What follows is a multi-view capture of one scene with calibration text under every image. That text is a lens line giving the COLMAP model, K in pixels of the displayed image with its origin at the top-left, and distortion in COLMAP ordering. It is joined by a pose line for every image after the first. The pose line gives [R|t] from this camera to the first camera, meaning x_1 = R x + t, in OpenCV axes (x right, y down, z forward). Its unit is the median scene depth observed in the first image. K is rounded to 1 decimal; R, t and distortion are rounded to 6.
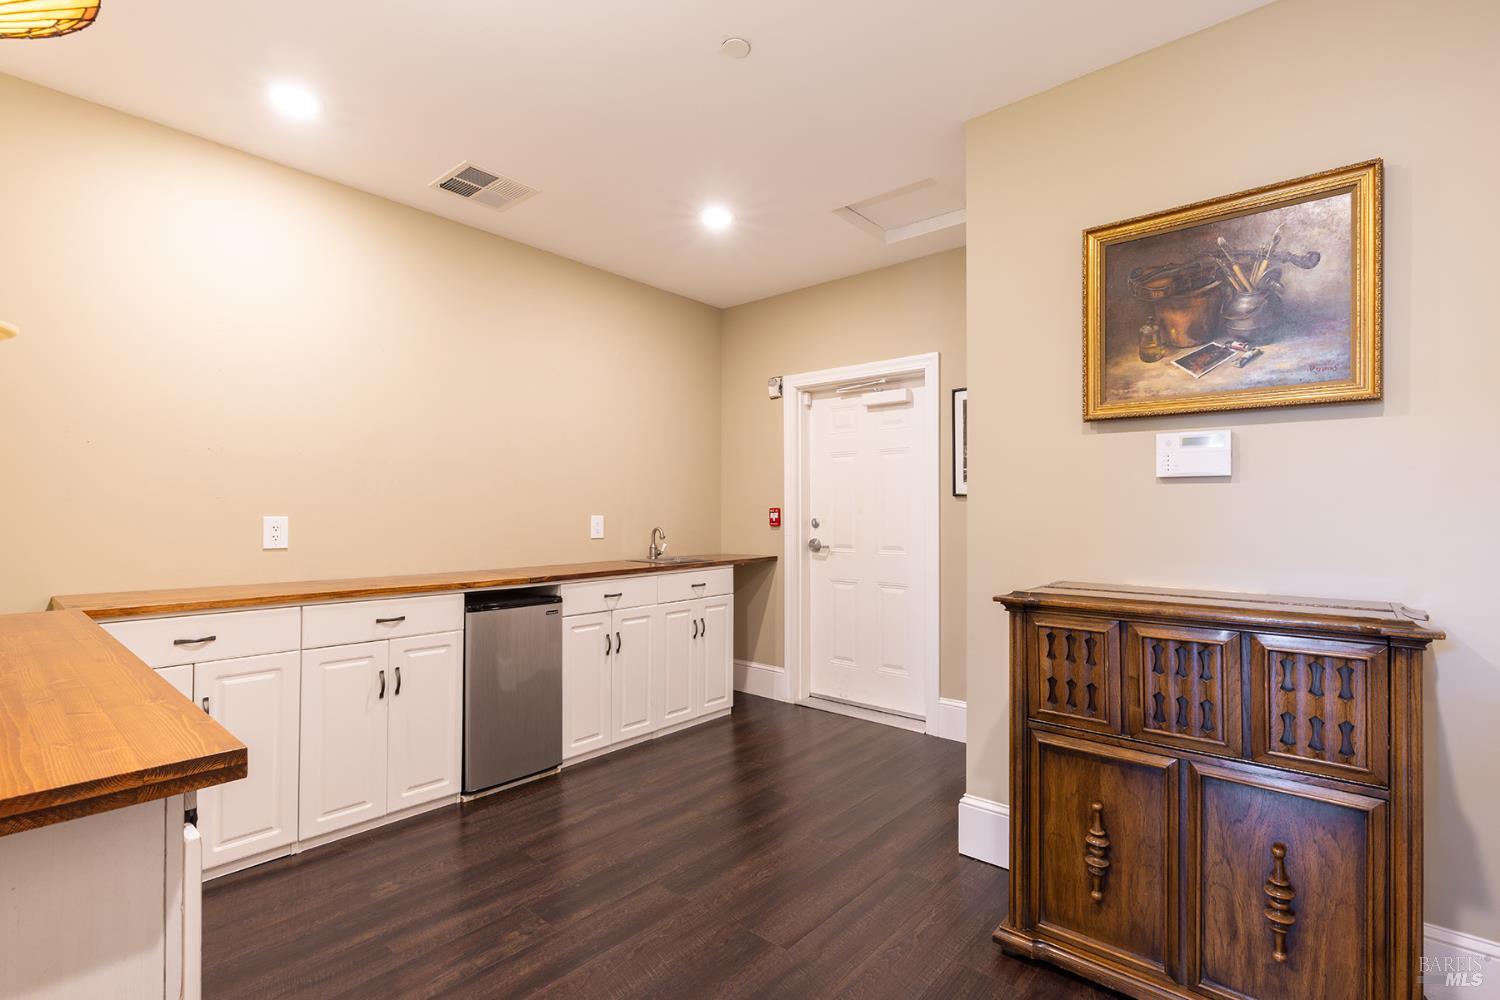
lens RADIAL K [[706.2, 0, 751.1], [0, 706.2, 503.1], [0, 0, 1]] dist [-0.000175, 0.000321]
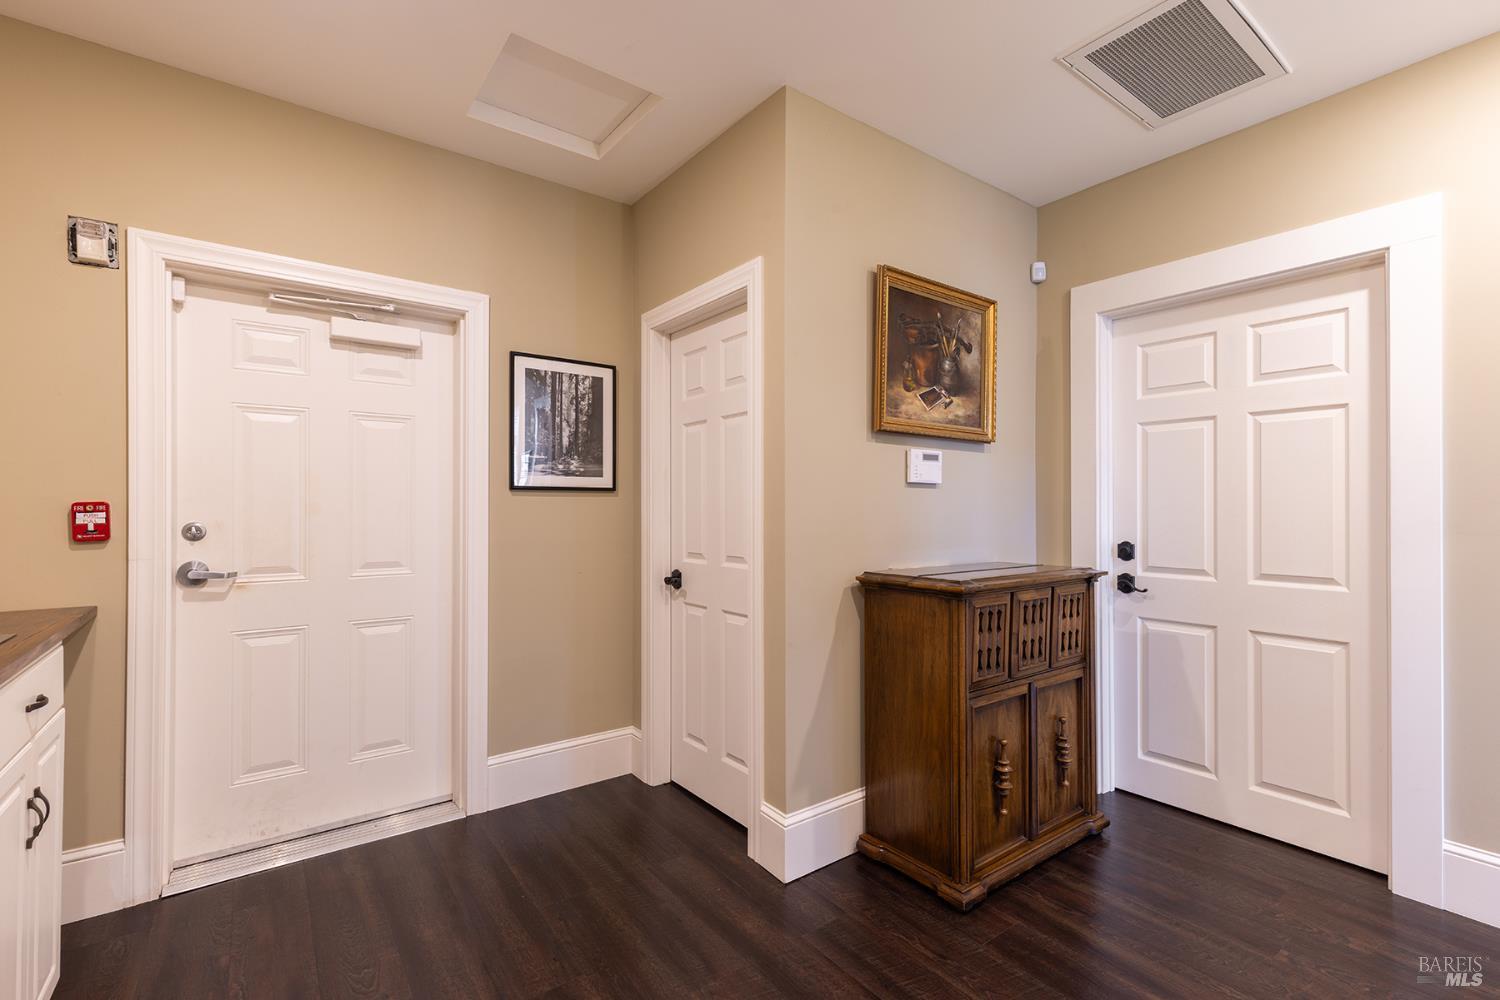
lens RADIAL K [[682.6, 0, 753.3], [0, 682.6, 504.8], [0, 0, 1]] dist [0.012401, -0.001342]
pose [[0.191204, 0.004924, 0.981538, -0.701272], [-0.011240, 0.999933, -0.002826, 0.010673], [-0.981486, -0.010492, 0.191246, 1.051543]]
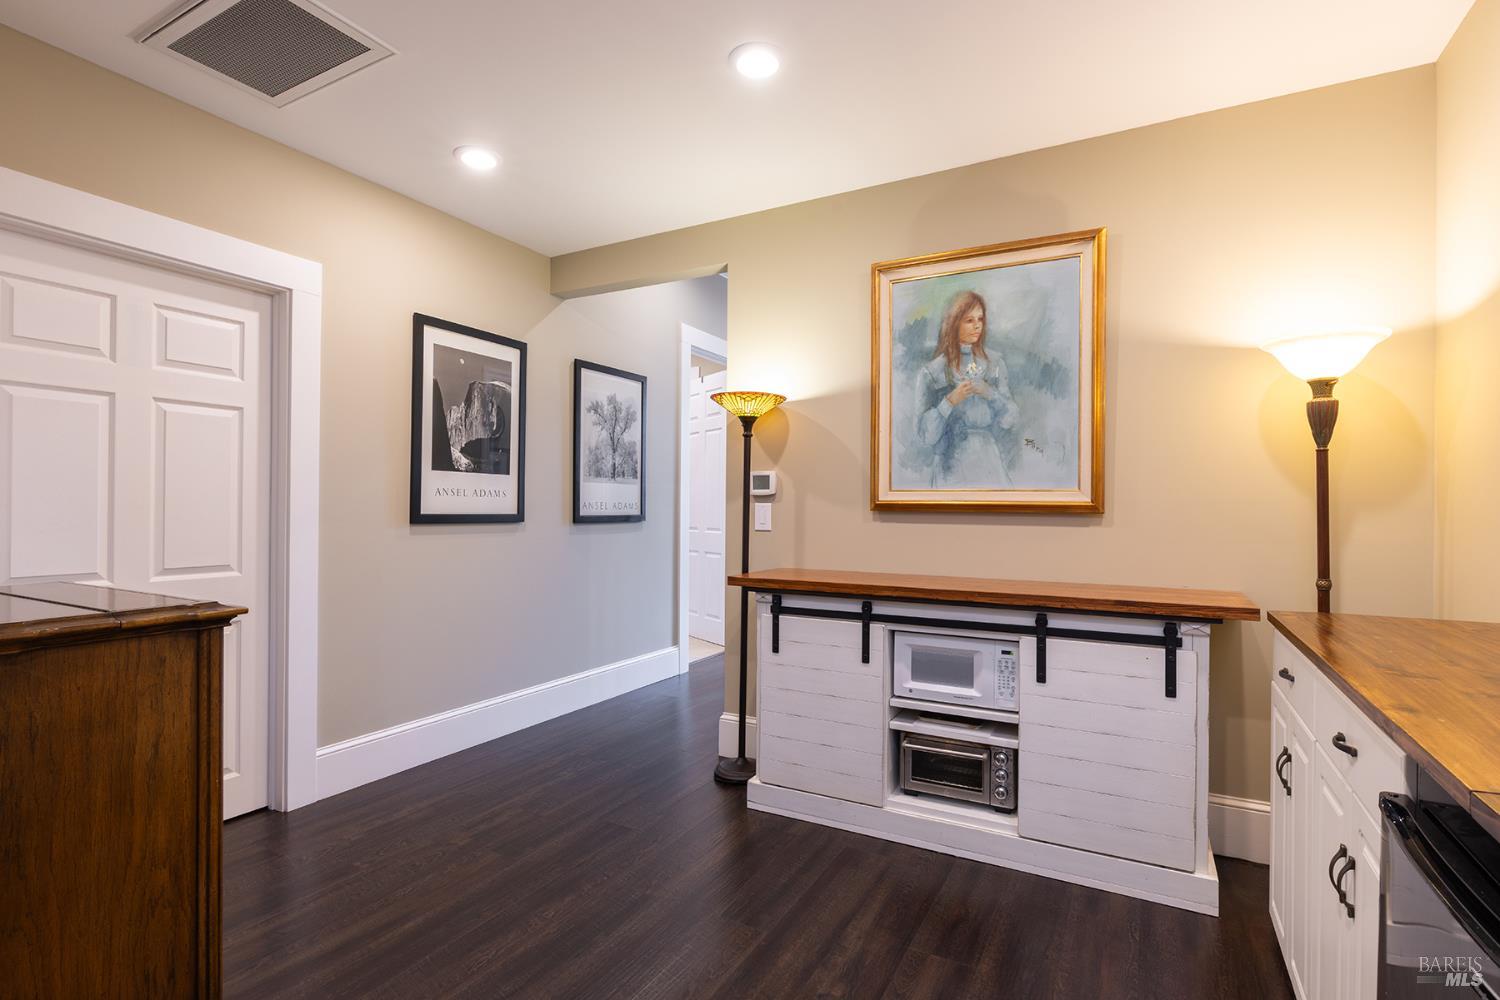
lens RADIAL K [[738.2, 0, 748.3], [0, 738.2, 506.6], [0, 0, 1]] dist [0.000340, -0.000078]
pose [[-0.974724, -0.011877, -0.223097, 0.060974], [-0.009439, 0.999884, -0.011994, 0.021296], [0.223214, -0.009585, -0.974722, 1.927862]]
